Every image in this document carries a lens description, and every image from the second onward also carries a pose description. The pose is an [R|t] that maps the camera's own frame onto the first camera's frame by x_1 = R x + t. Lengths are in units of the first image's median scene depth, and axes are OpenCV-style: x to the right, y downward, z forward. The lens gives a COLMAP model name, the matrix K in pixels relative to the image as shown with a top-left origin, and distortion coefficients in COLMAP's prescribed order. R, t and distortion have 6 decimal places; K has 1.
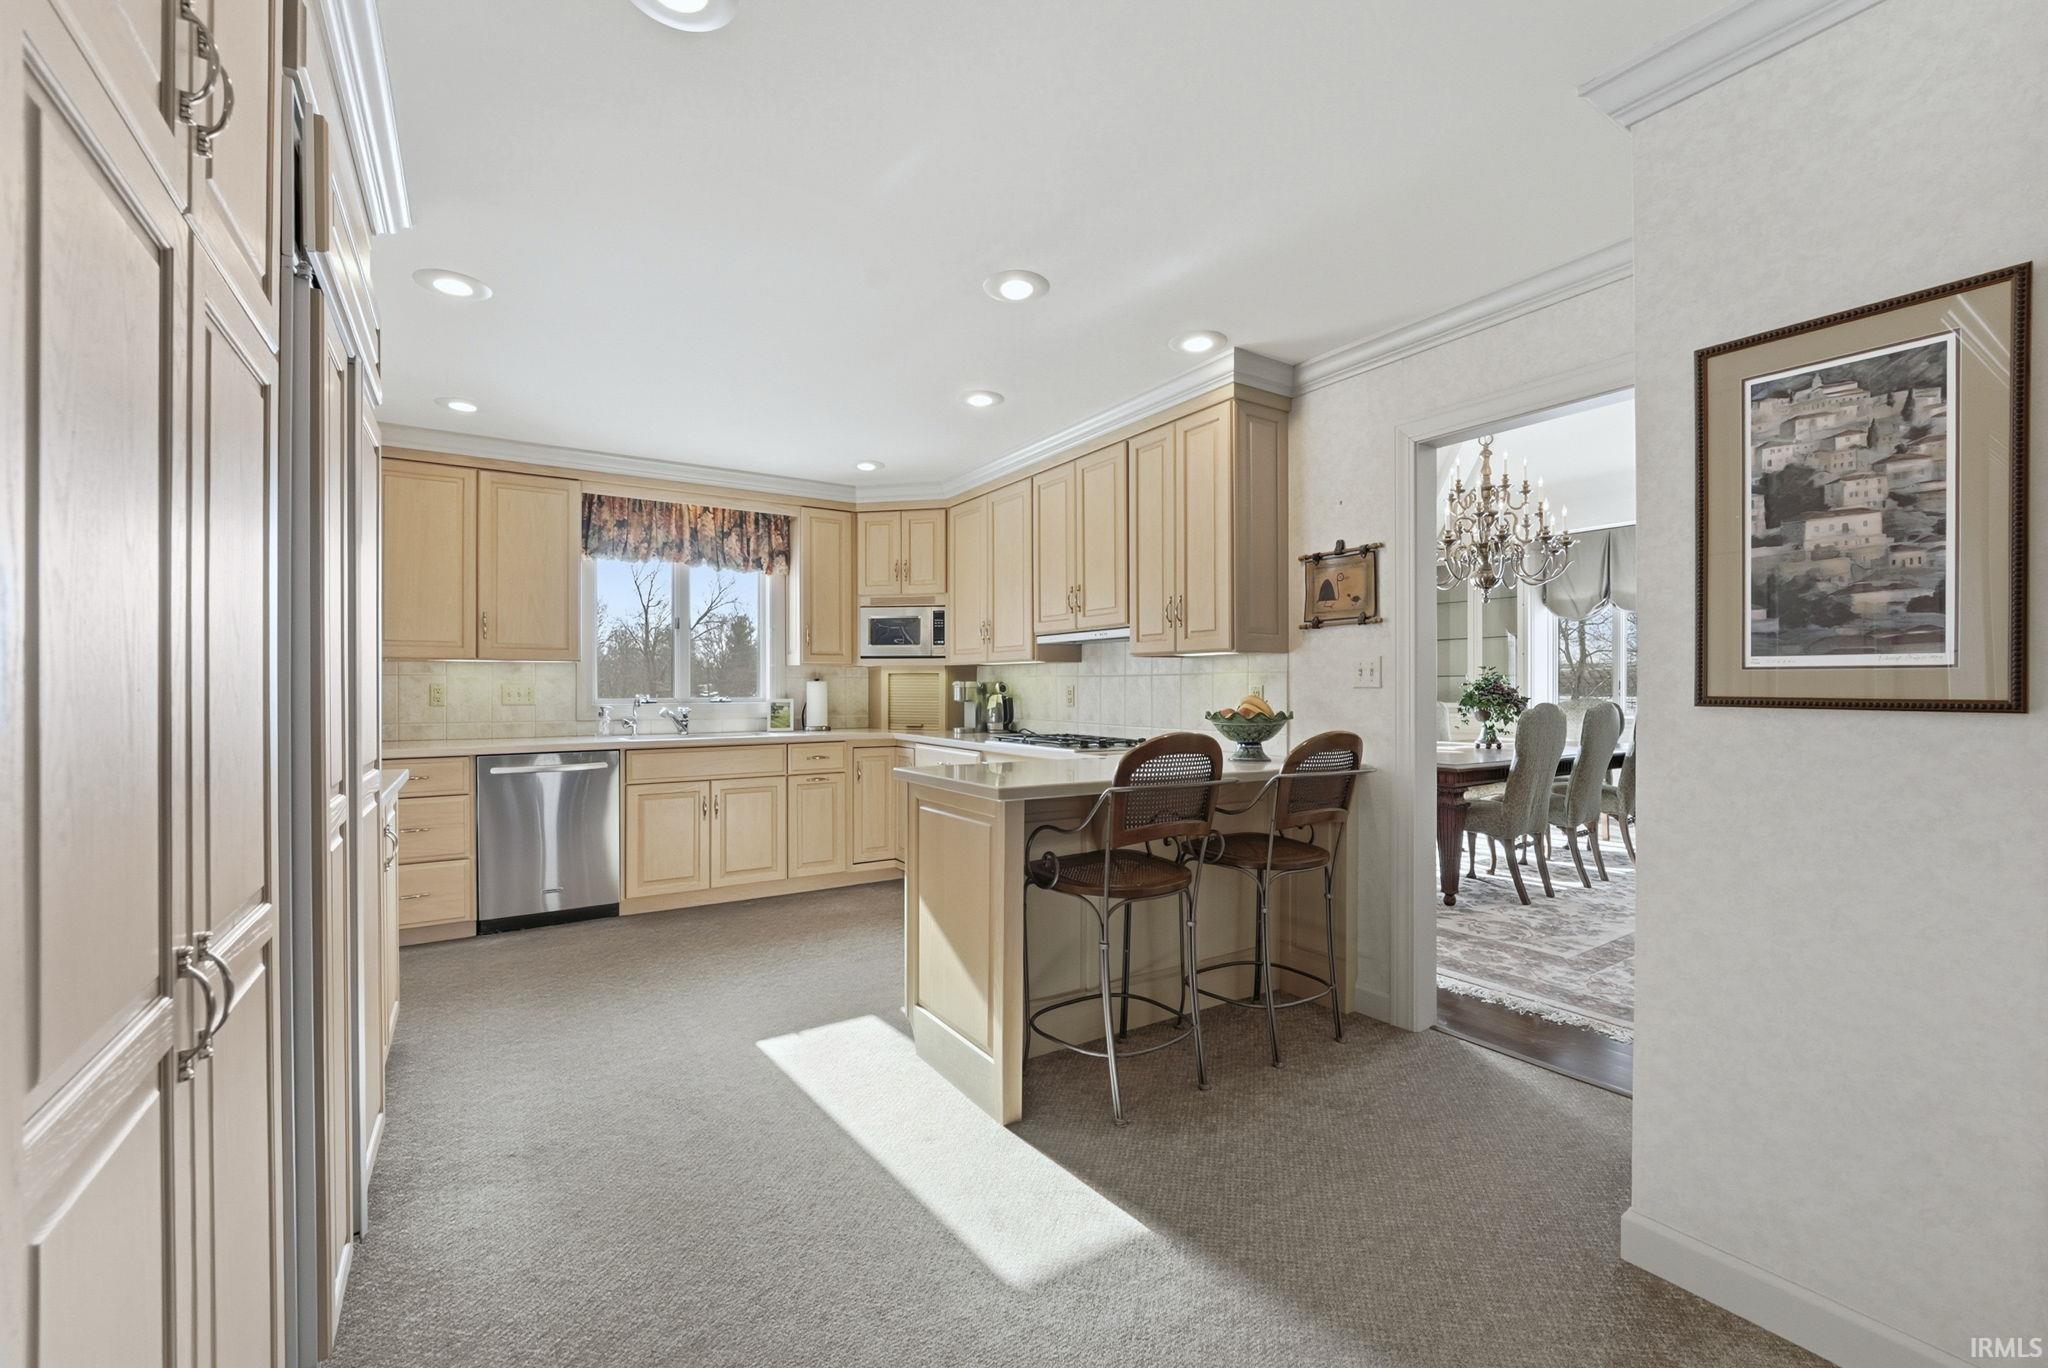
lens RADIAL K [[845.6, 0, 1025.6], [0, 845.6, 689.7], [0, 0, 1]] dist [-0.023187, 0.000670]
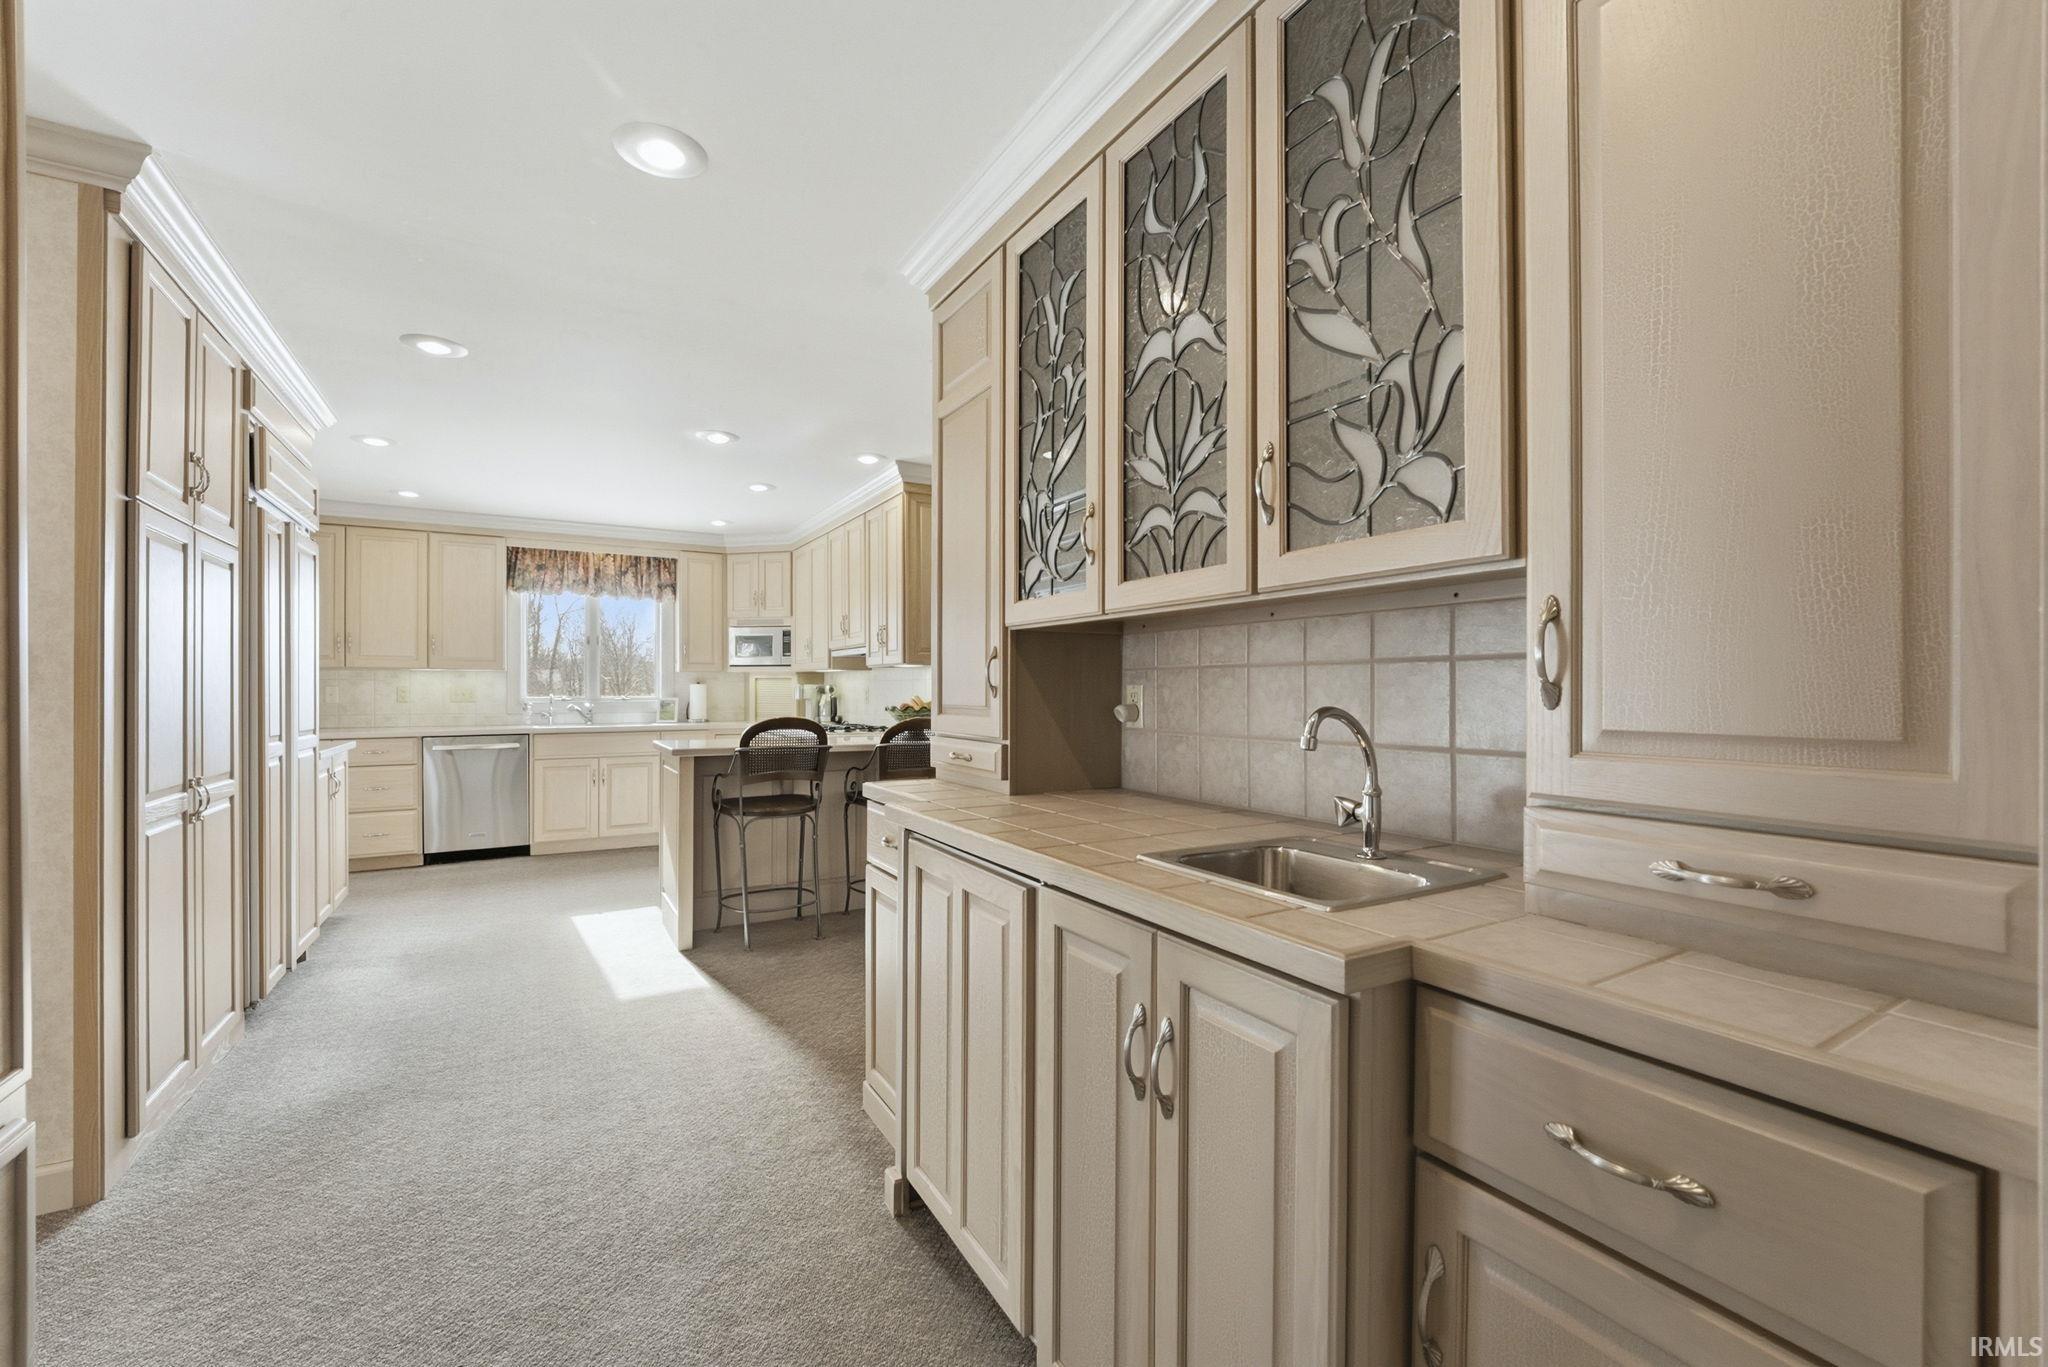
lens RADIAL K [[845.6, 0, 1029.1], [0, 845.6, 686.8], [0, 0, 1]] dist [-0.023187, 0.000670]
pose [[0.999212, 0.000701, -0.039676, 0.351876], [-0.000883, 0.999989, -0.004557, -0.000259], [0.039672, 0.004588, 0.999202, -0.308987]]
